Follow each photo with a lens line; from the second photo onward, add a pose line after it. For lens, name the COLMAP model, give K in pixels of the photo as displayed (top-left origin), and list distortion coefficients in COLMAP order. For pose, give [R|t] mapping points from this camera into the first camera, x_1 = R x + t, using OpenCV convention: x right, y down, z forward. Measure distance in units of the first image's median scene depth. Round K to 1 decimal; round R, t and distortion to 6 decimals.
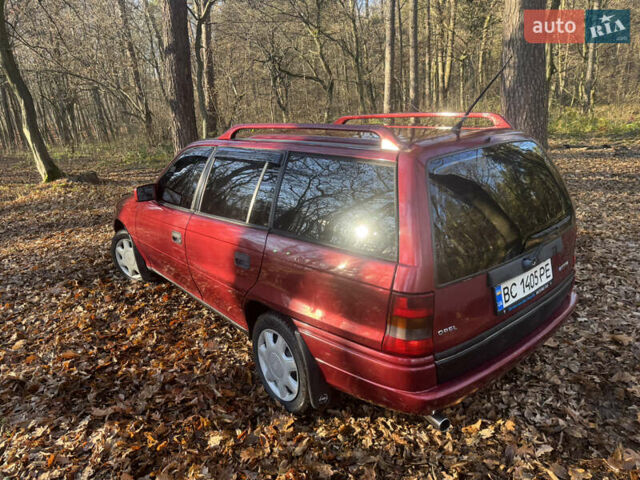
lens RADIAL K [[452.3, 0, 319.3], [0, 452.3, 240.3], [0, 0, 1]] dist [0.033446, -0.038674]
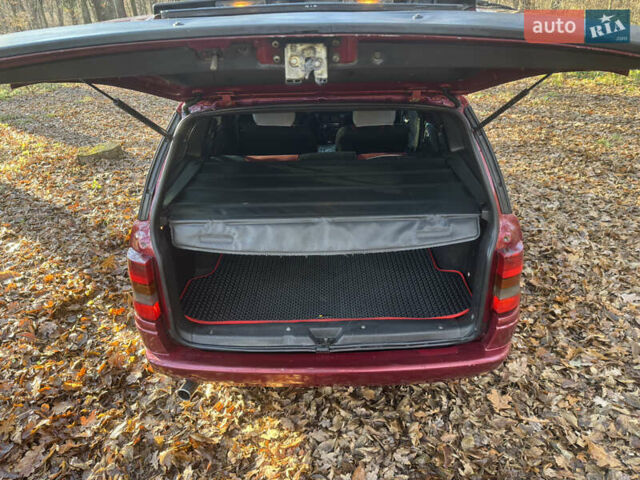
lens RADIAL K [[452.3, 0, 328.5], [0, 452.3, 240.0], [0, 0, 1]] dist [0.033446, -0.038674]
pose [[0.764156, 0.331654, -0.553238, 0.784404], [-0.207254, 0.938454, 0.276314, -0.197649], [0.610829, -0.096486, 0.785862, 0.380959]]
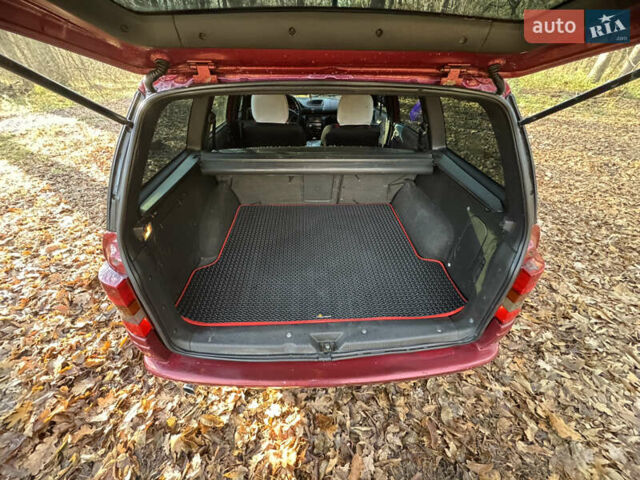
lens RADIAL K [[255.3, 0, 320.8], [0, 255.3, 241.2], [0, 0, 1]] dist [-0.008909, 0.003298]
pose [[0.795052, 0.415292, -0.442070, 0.517398], [-0.230763, 0.881133, 0.412738, -0.155524], [0.560929, -0.226135, 0.796380, 0.659357]]
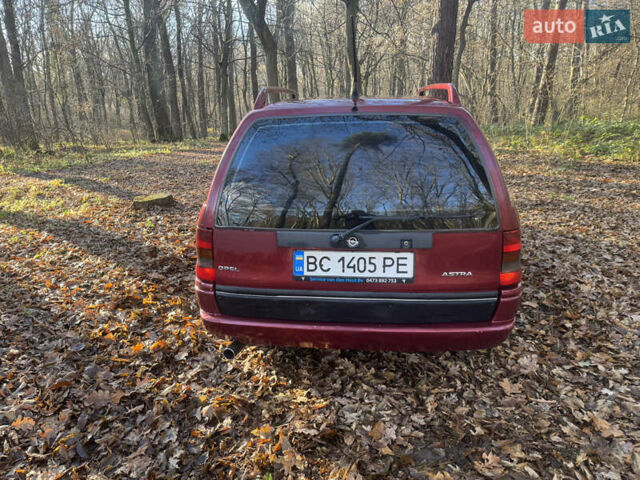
lens RADIAL K [[452.3, 0, 323.2], [0, 452.3, 237.8], [0, 0, 1]] dist [0.033446, -0.038674]
pose [[0.713587, 0.246438, -0.655791, 0.926944], [-0.228939, 0.966723, 0.114167, -0.046426], [0.662104, 0.068668, 0.746260, 0.246276]]
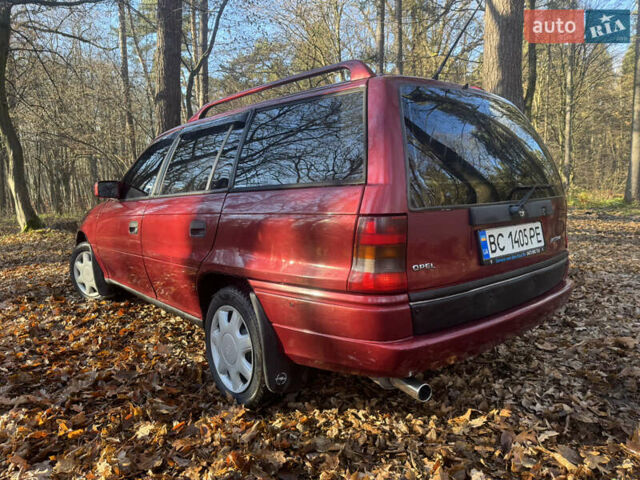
lens RADIAL K [[452.3, 0, 323.1], [0, 452.3, 241.0], [0, 0, 1]] dist [0.033446, -0.038674]
pose [[0.999377, 0.024464, 0.025454, 0.056831], [-0.019504, 0.983556, -0.179545, 0.242134], [-0.029428, 0.178936, 0.983420, 0.134917]]
